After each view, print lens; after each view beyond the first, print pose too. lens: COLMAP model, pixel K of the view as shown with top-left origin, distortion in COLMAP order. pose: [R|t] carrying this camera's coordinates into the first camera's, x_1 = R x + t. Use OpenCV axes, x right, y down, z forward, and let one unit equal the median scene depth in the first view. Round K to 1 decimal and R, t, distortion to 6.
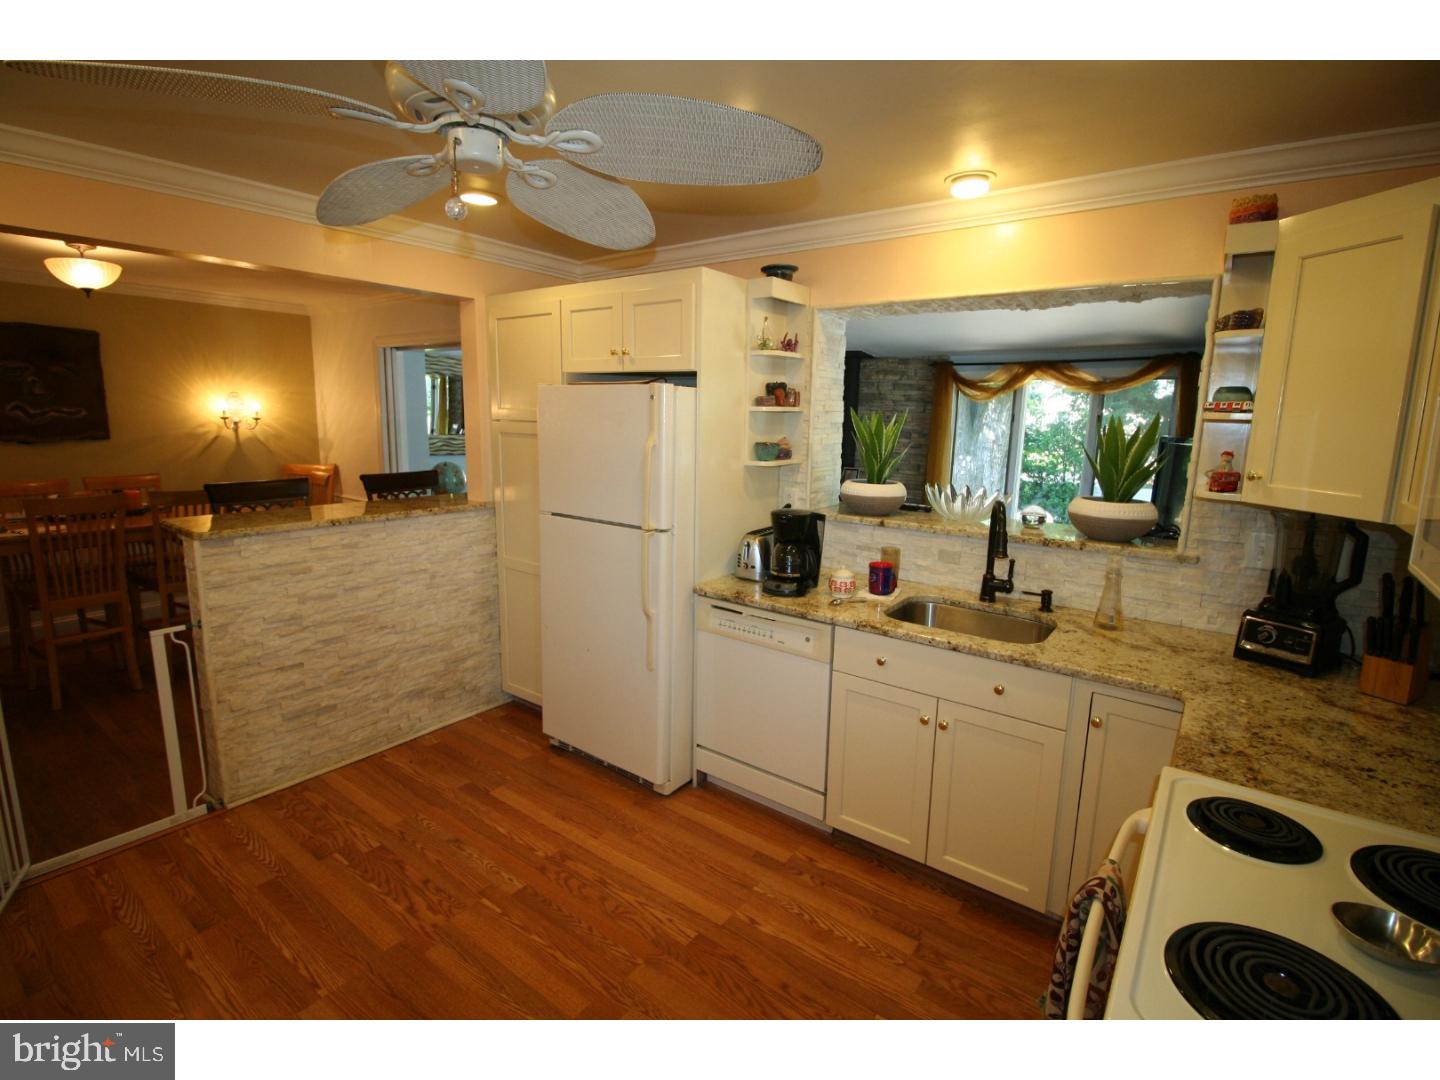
lens RADIAL K [[679.8, 0, 715.8], [0, 679.8, 528.5], [0, 0, 1]] dist [-0.002607, -0.010078]
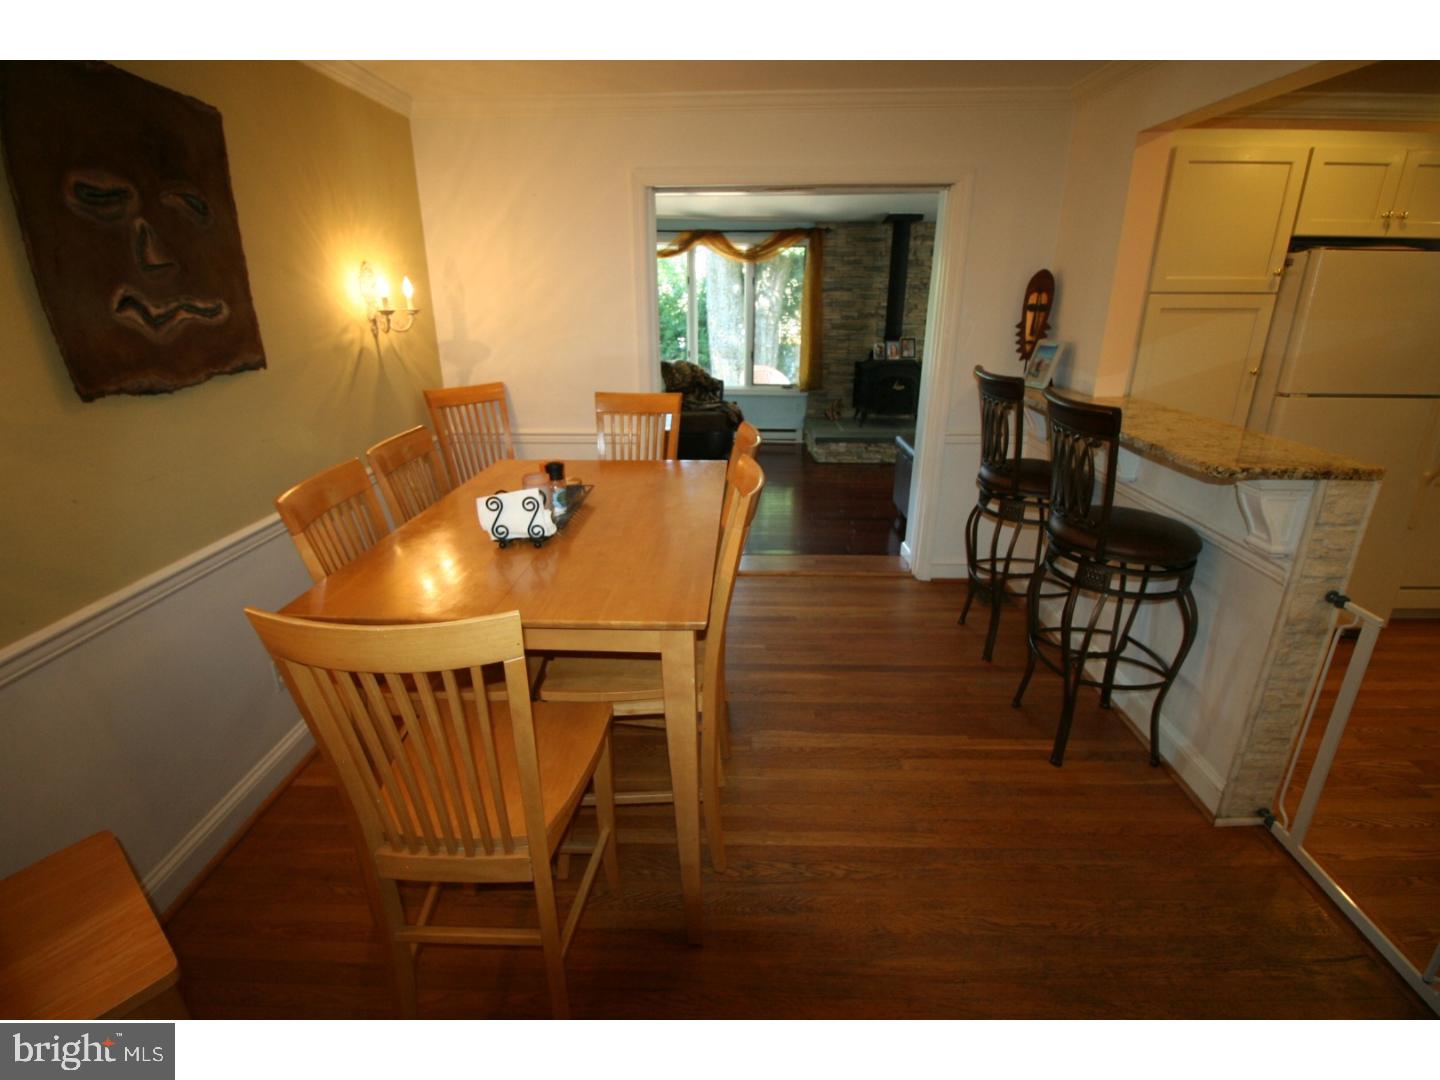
lens RADIAL K [[679.8, 0, 715.8], [0, 679.8, 528.5], [0, 0, 1]] dist [-0.002607, -0.010078]
pose [[0.813182, -0.218935, 0.539262, -0.685005], [0.122056, 0.970097, 0.209796, -0.063523], [-0.569068, -0.104783, 0.815587, 0.322797]]
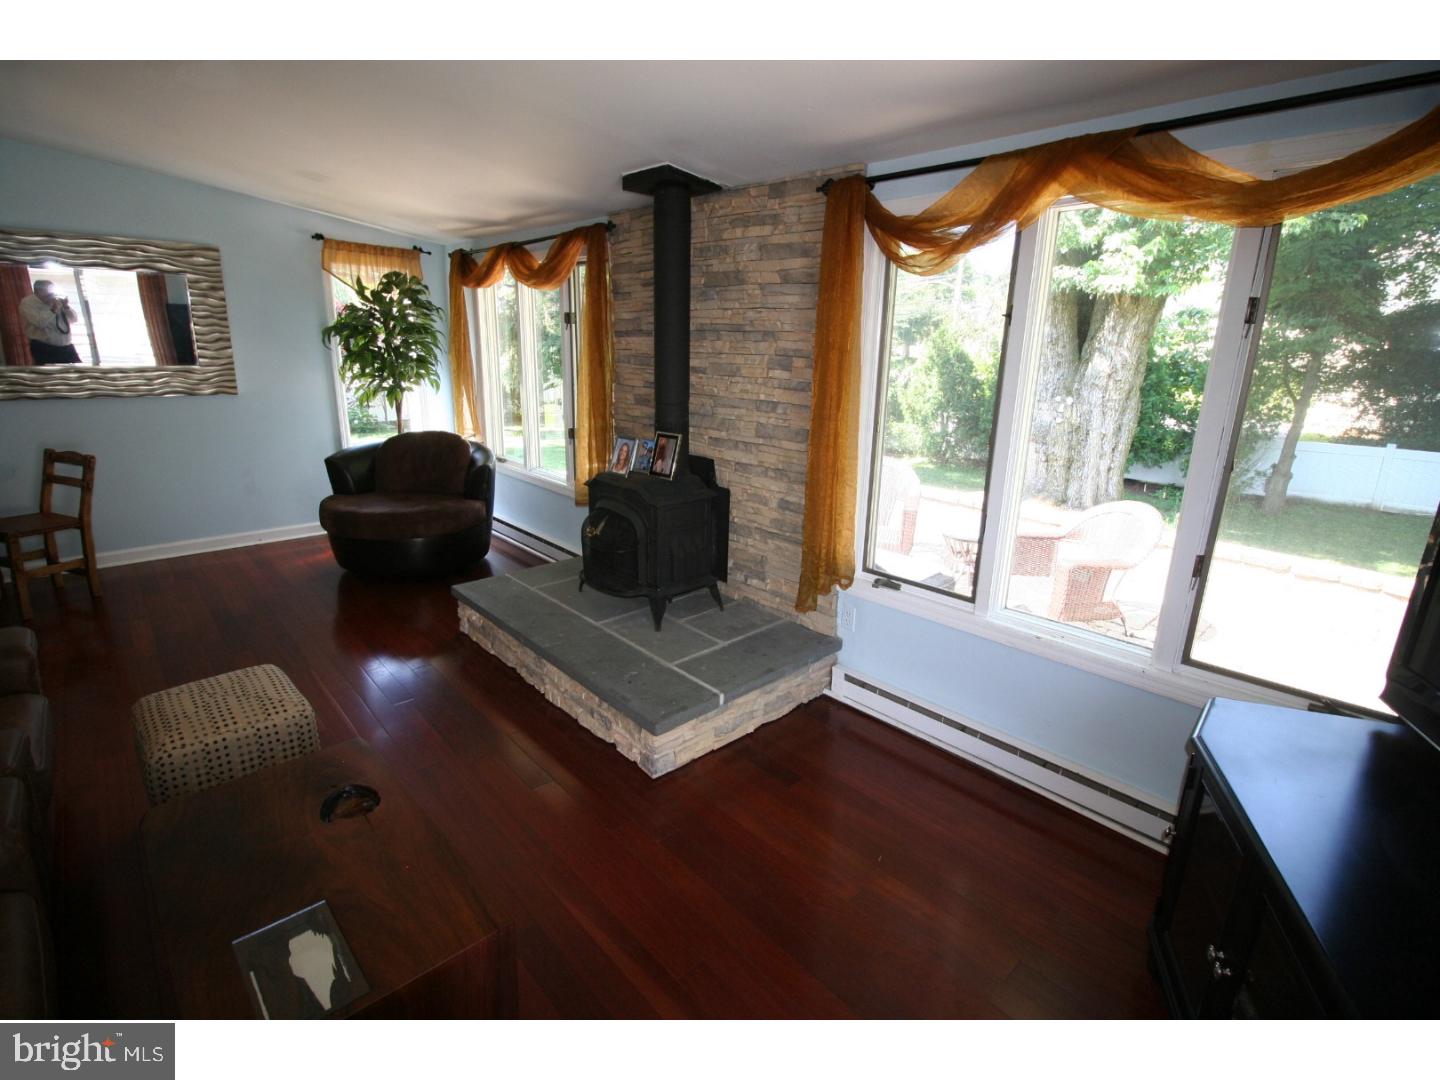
lens RADIAL K [[679.8, 0, 715.8], [0, 679.8, 528.5], [0, 0, 1]] dist [-0.002607, -0.010078]
pose [[0.983138, 0.040774, -0.178262, 0.335419], [-0.023575, 0.994951, 0.097556, -0.073855], [0.181340, -0.091709, 0.979135, 0.564561]]
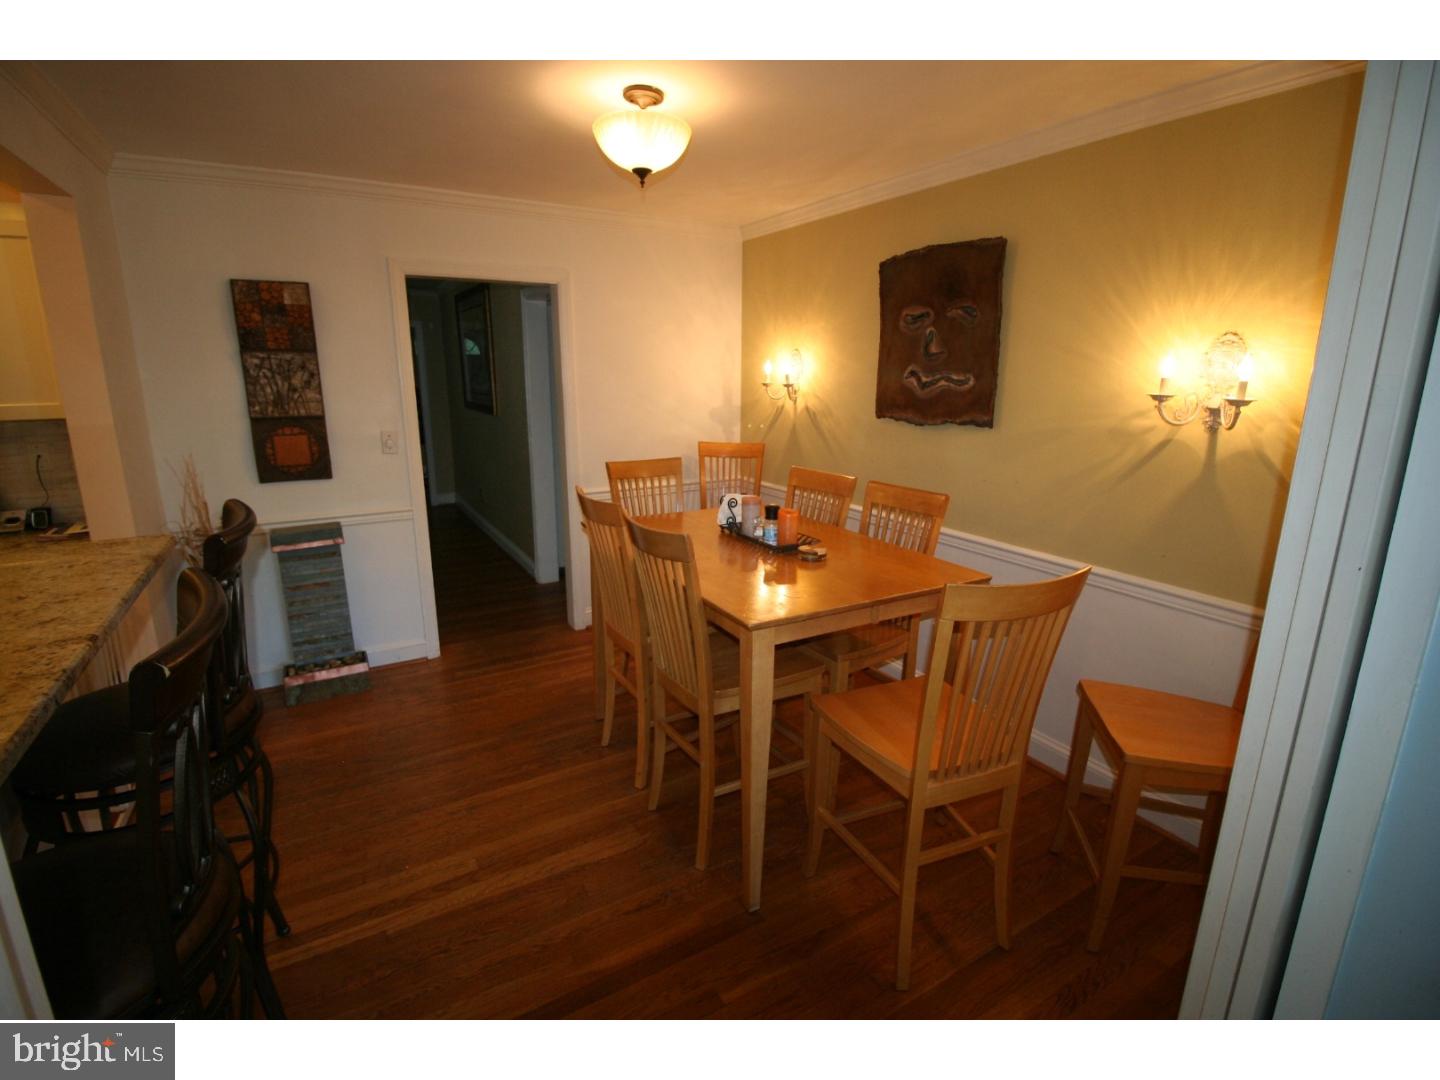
lens RADIAL K [[679.8, 0, 715.8], [0, 679.8, 528.5], [0, 0, 1]] dist [-0.002607, -0.010078]
pose [[-0.377417, 0.188276, -0.906702, -0.189494], [-0.170678, 0.948197, 0.267938, -0.123795], [0.910179, 0.255878, -0.325732, 0.739118]]
